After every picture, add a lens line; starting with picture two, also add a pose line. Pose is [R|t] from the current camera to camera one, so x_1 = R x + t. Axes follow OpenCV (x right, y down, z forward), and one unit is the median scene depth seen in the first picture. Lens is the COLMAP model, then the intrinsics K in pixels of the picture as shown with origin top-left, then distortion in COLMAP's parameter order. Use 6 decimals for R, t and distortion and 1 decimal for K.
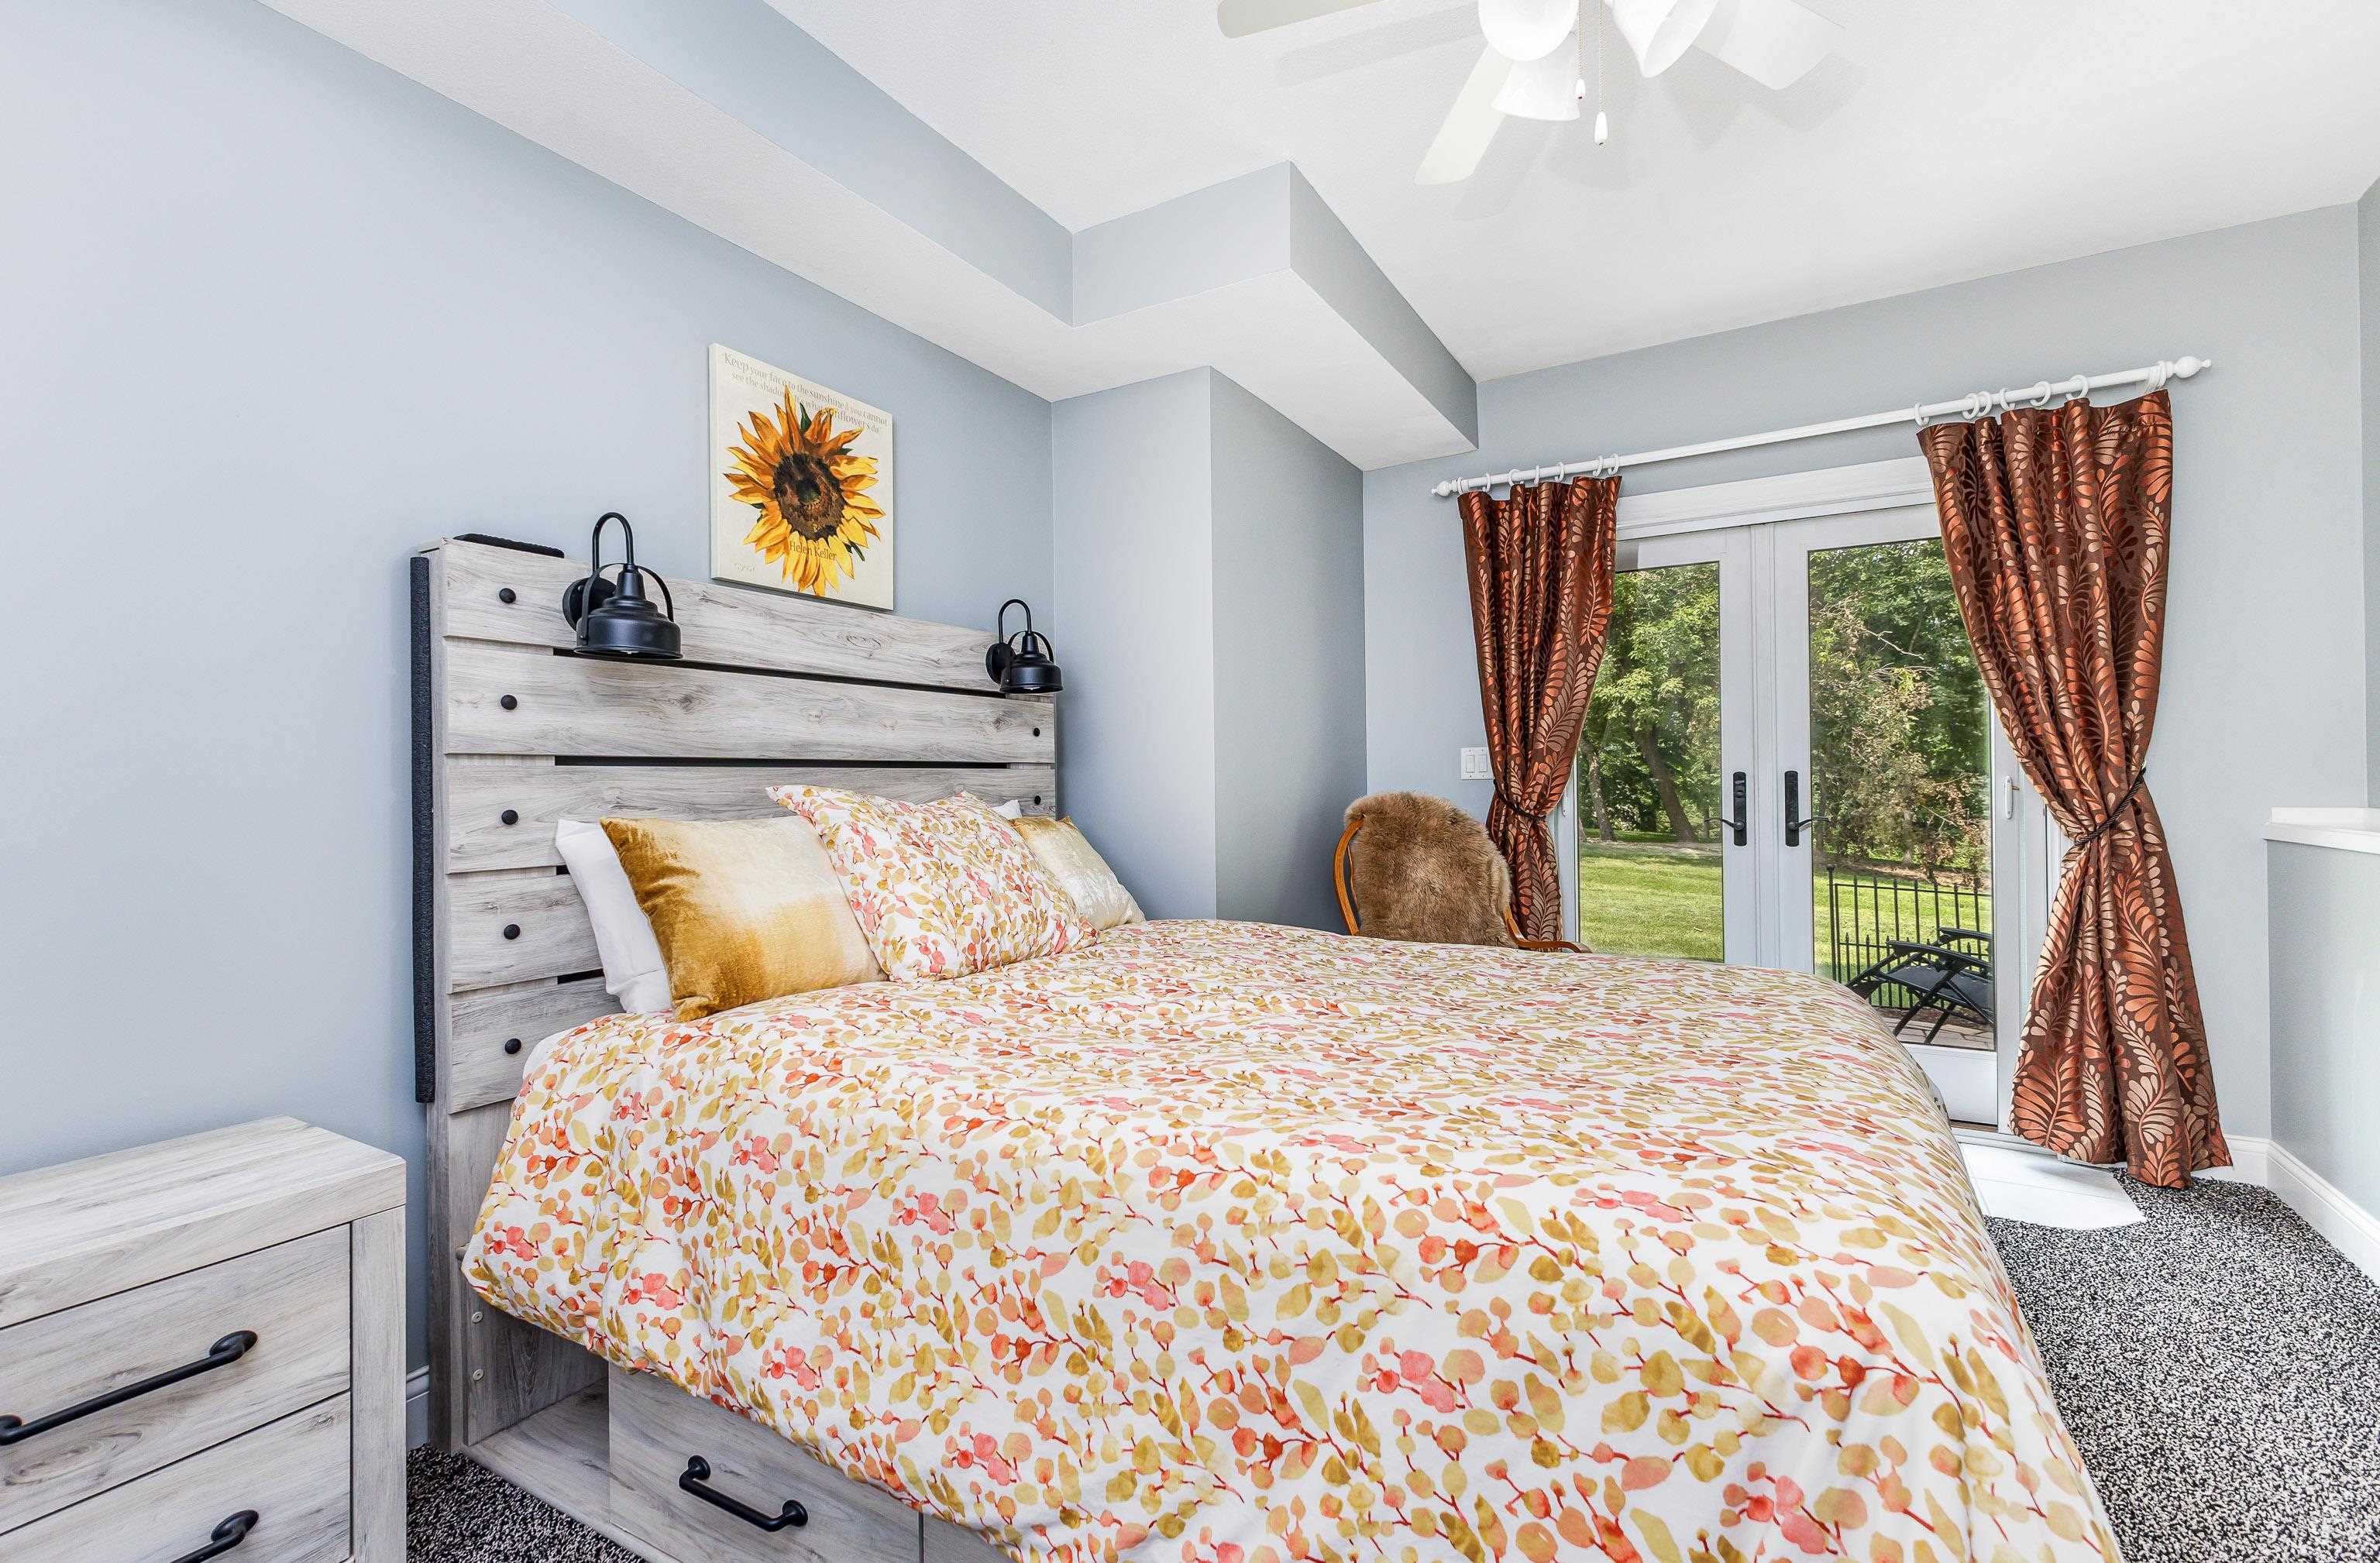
lens RADIAL K [[1045.1, 0, 1197.5], [0, 1045.1, 779.3], [0, 0, 1]] dist [0.007908, 0.000479]
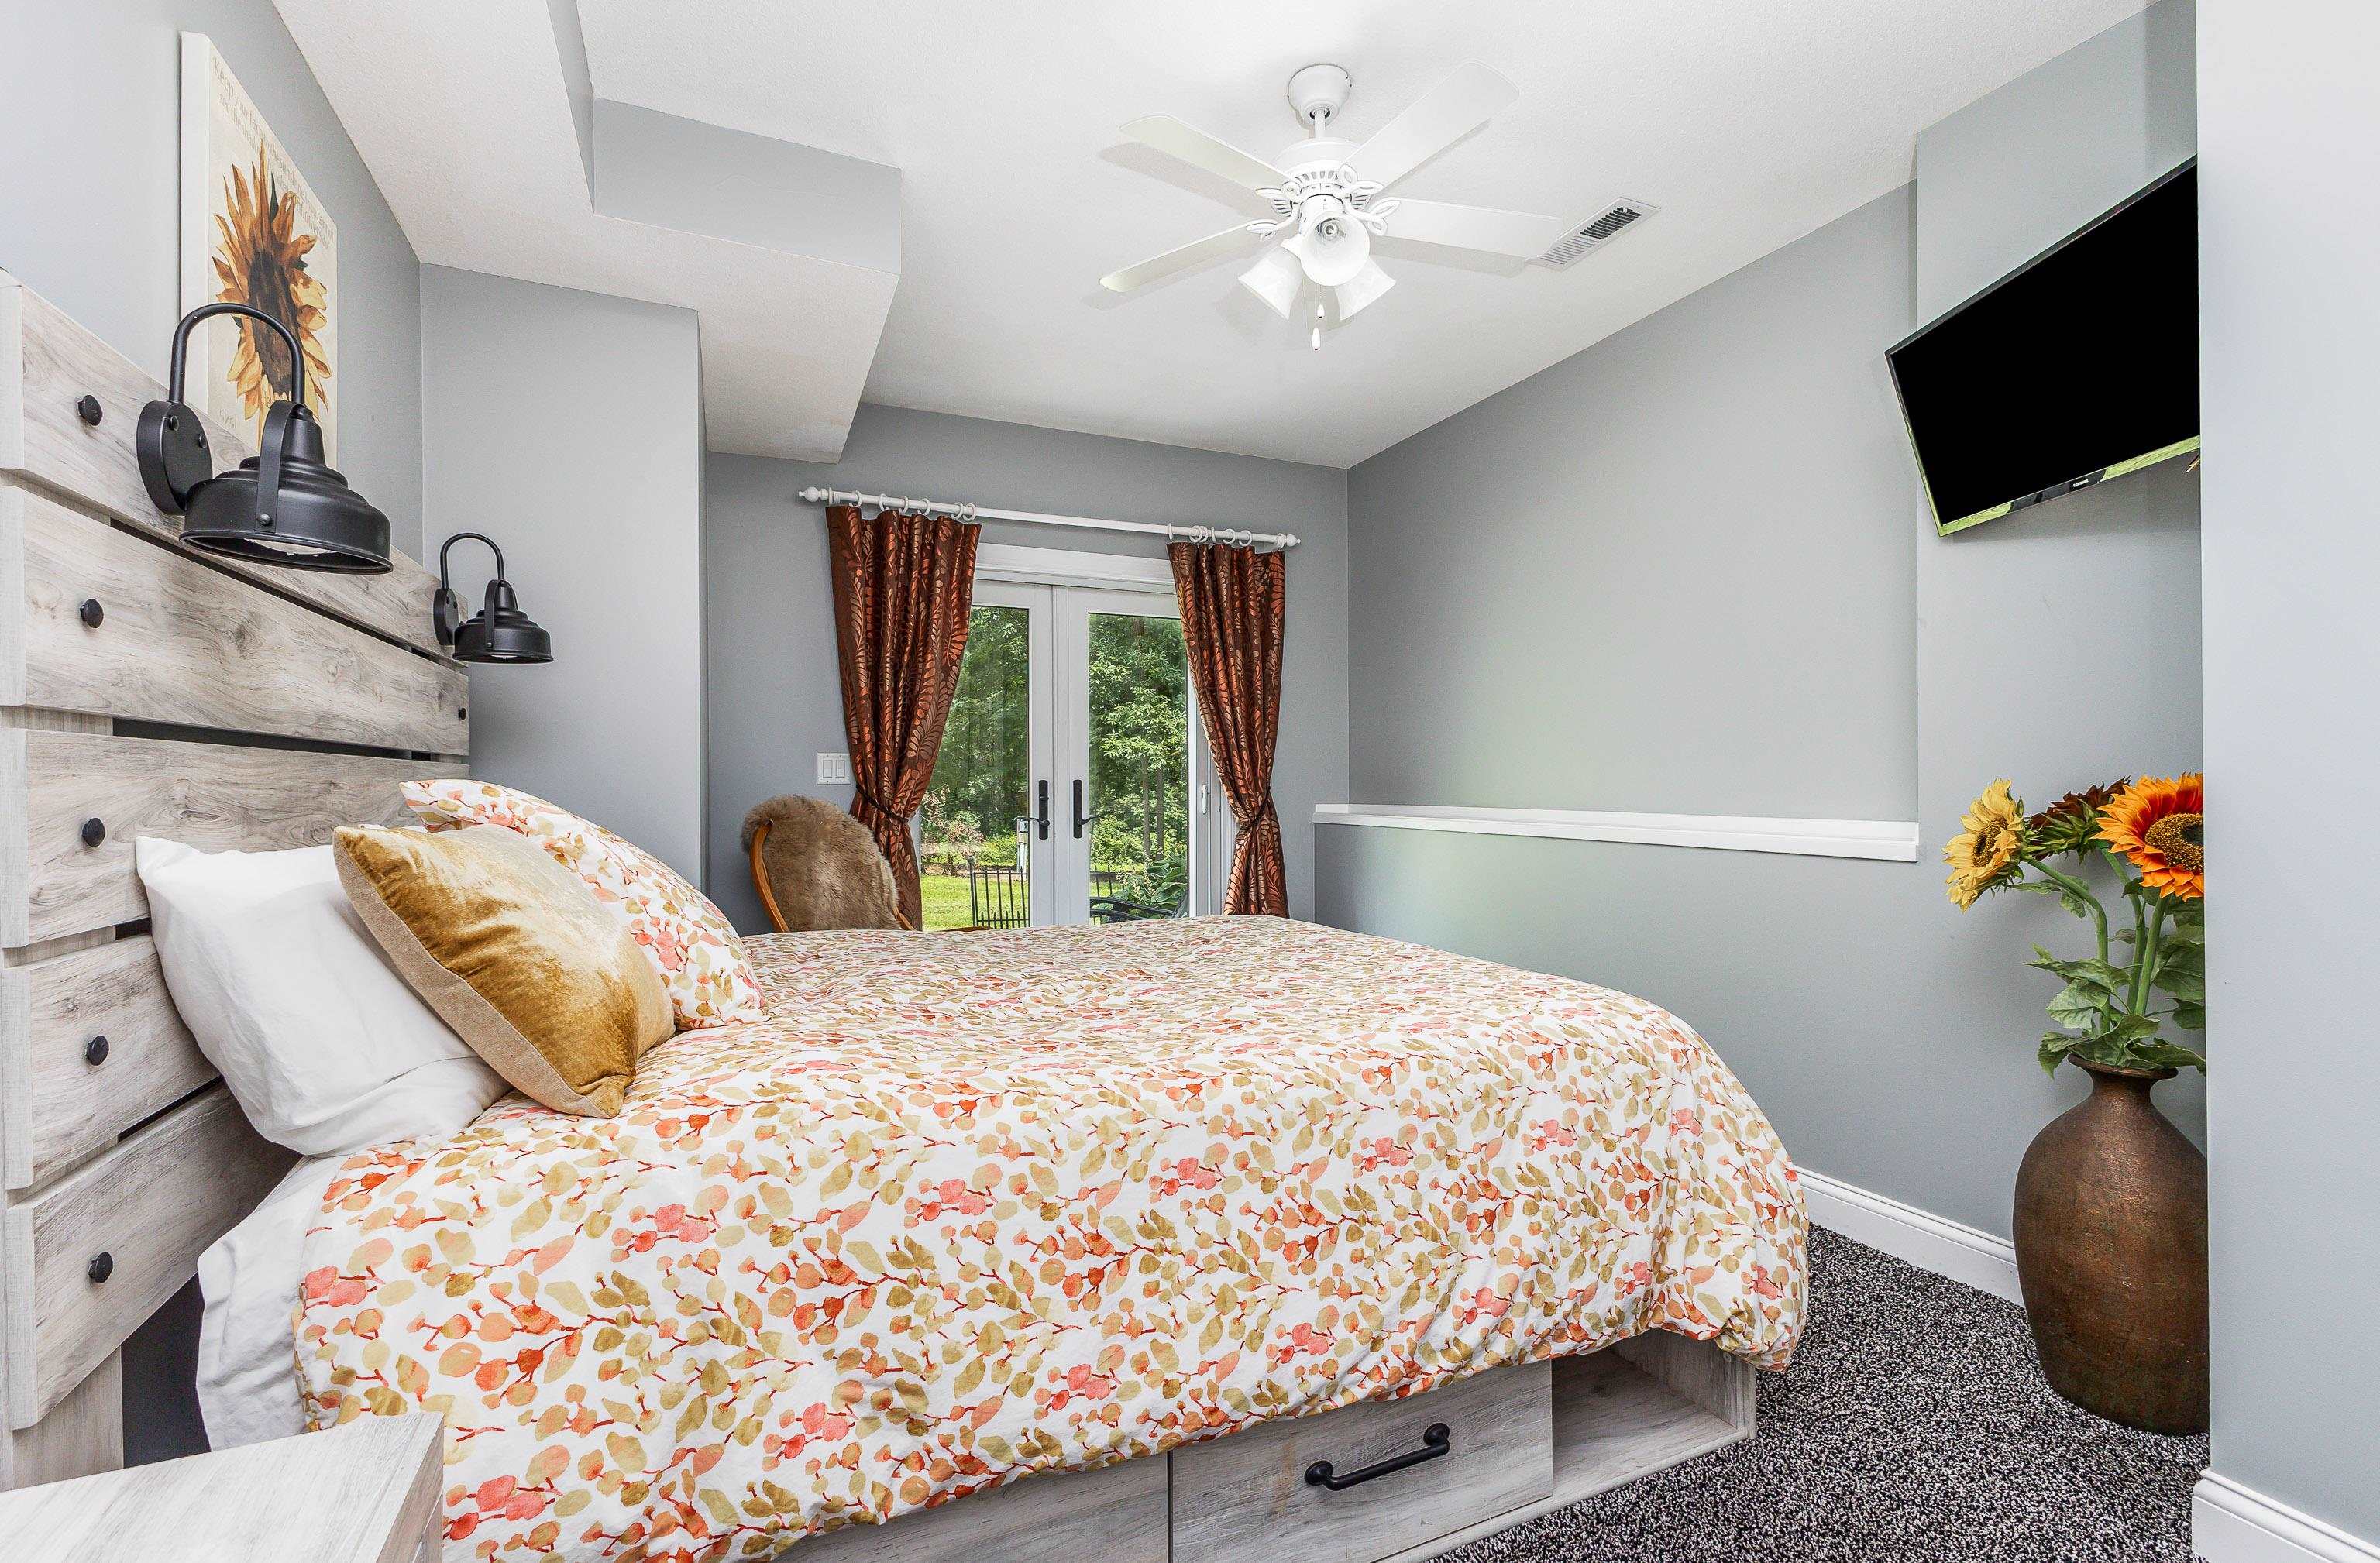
lens RADIAL K [[1045.1, 0, 1197.5], [0, 1045.1, 779.3], [0, 0, 1]] dist [0.007908, 0.000479]
pose [[0.583293, 0.014554, 0.812131, -0.564720], [-0.006963, 0.999892, -0.012918, 0.009207], [-0.812232, 0.001880, 0.583332, 0.180299]]
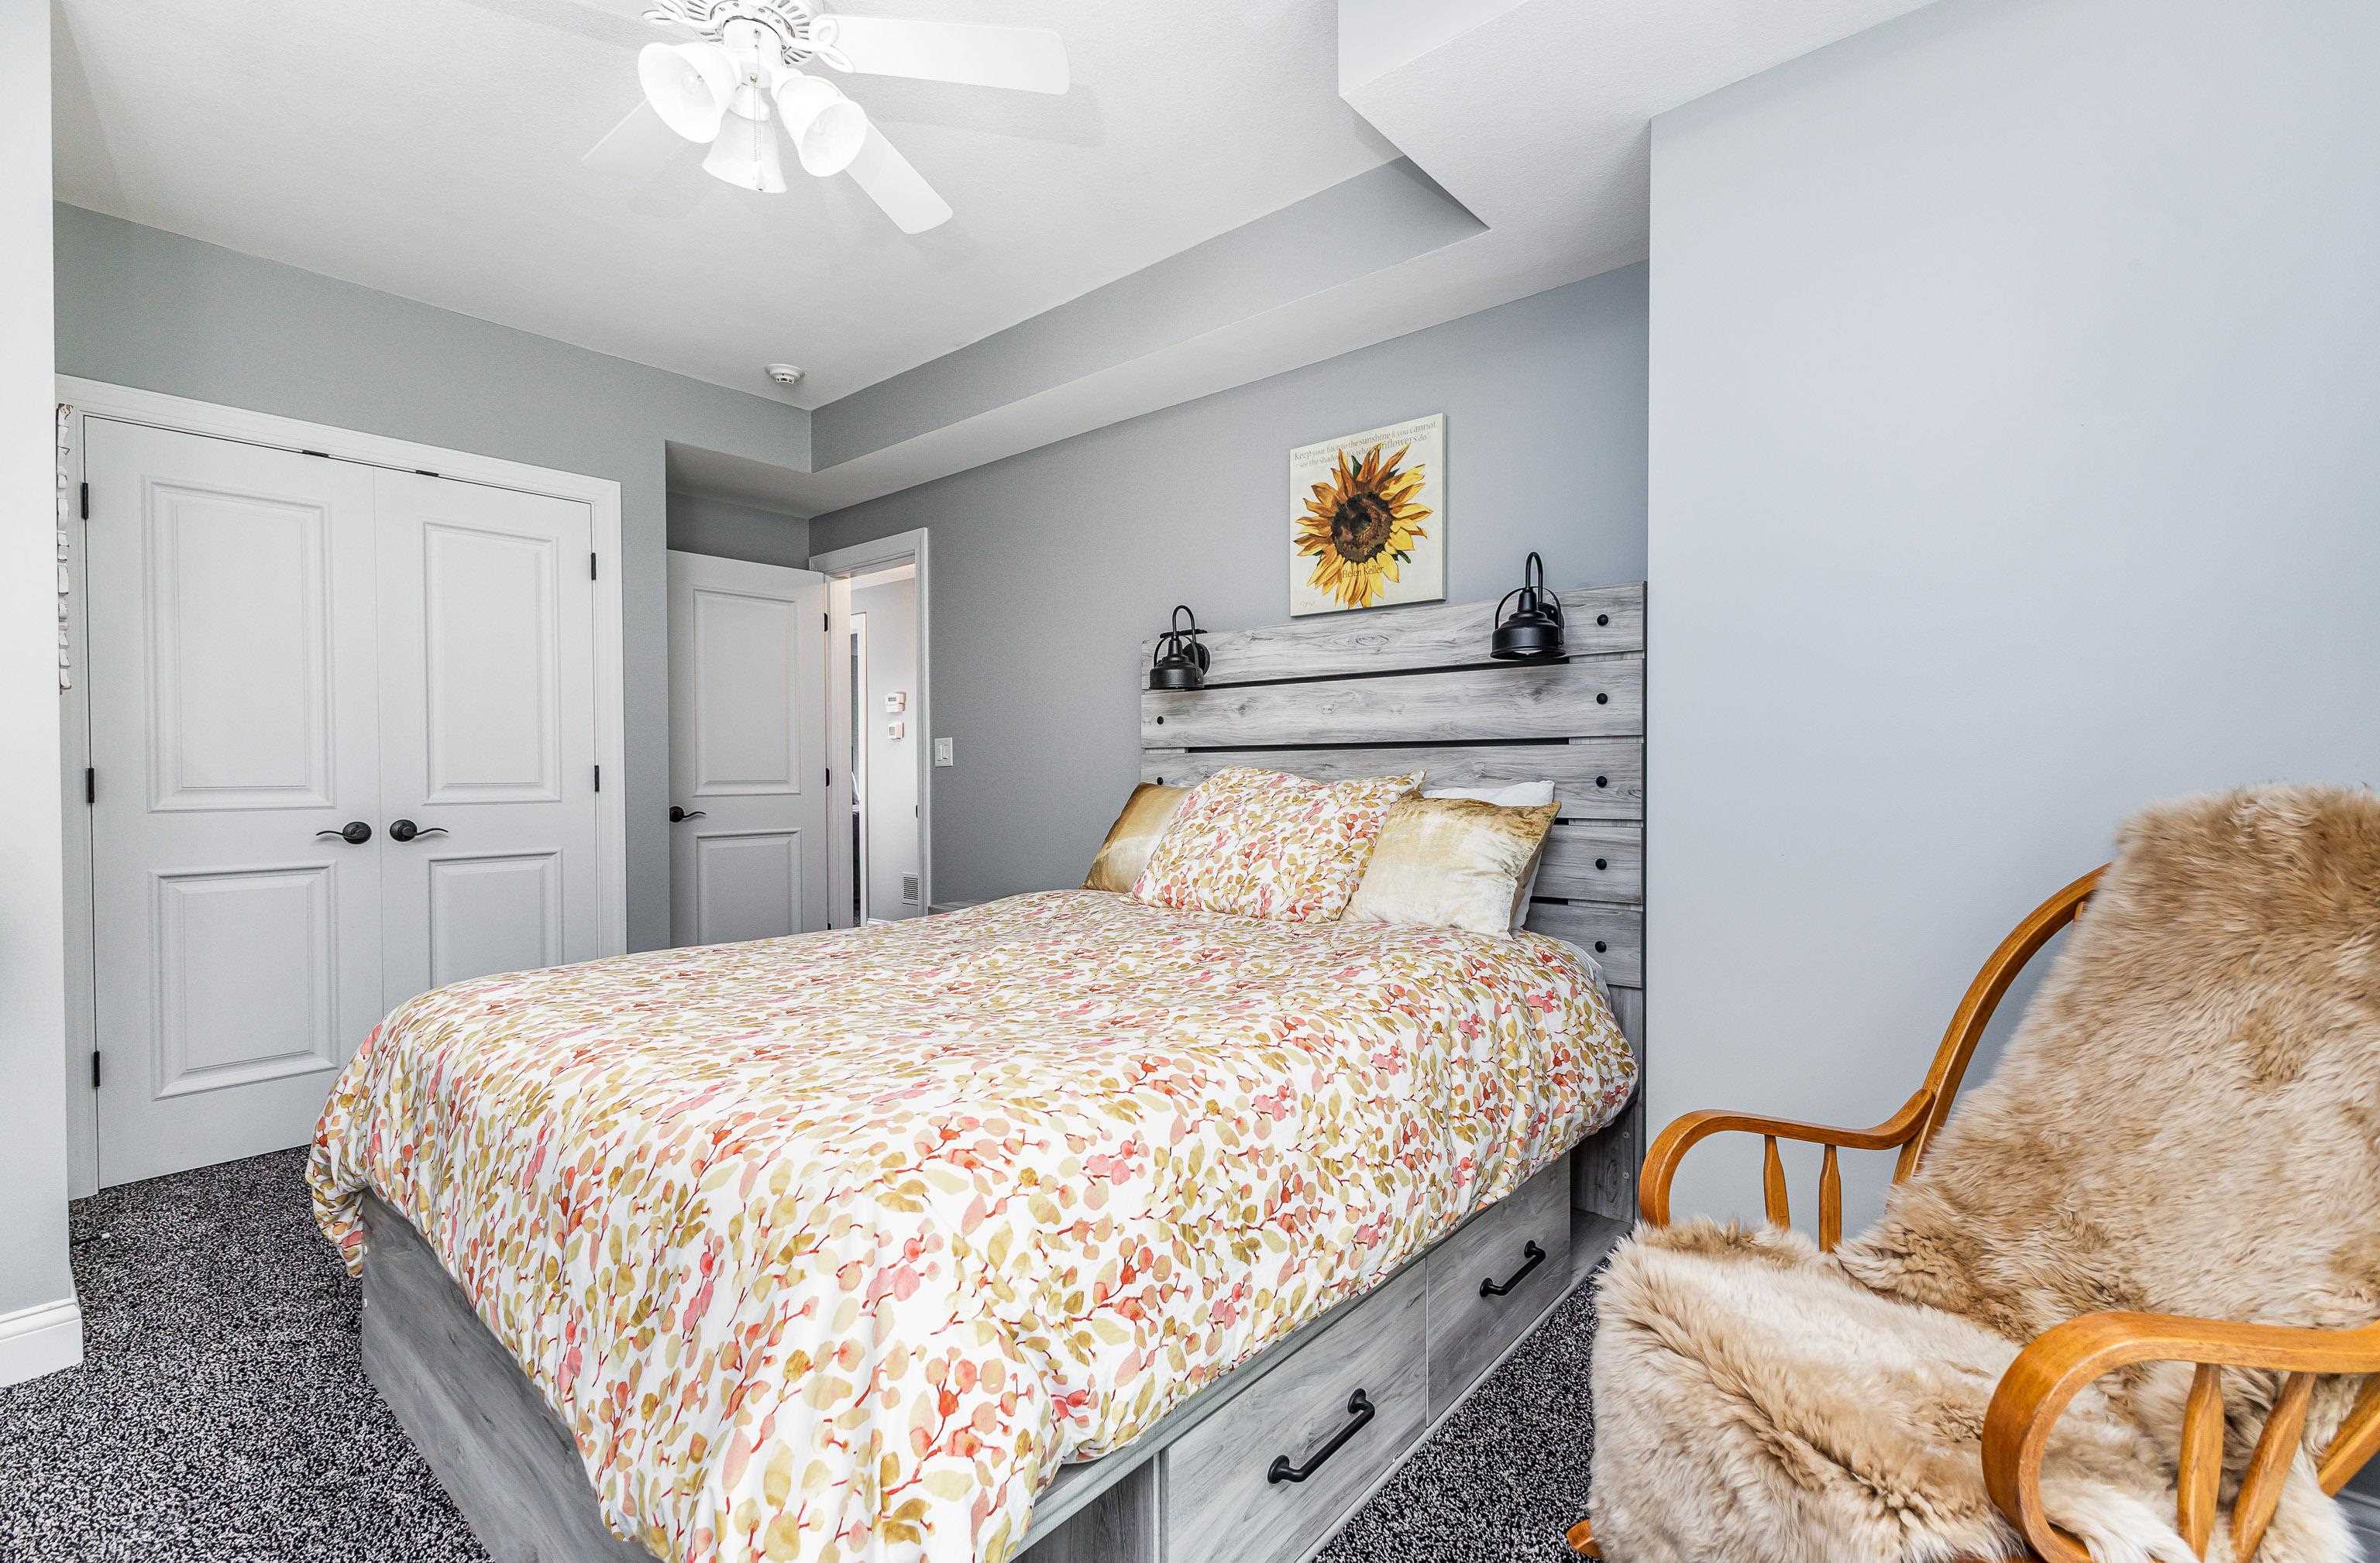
lens RADIAL K [[1045.1, 0, 1197.5], [0, 1045.1, 779.3], [0, 0, 1]] dist [0.007908, 0.000479]
pose [[-0.173070, 0.025577, -0.984577, 0.886088], [0.014743, 0.999618, 0.023376, -0.007172], [0.984799, -0.010470, -0.173381, 1.033151]]
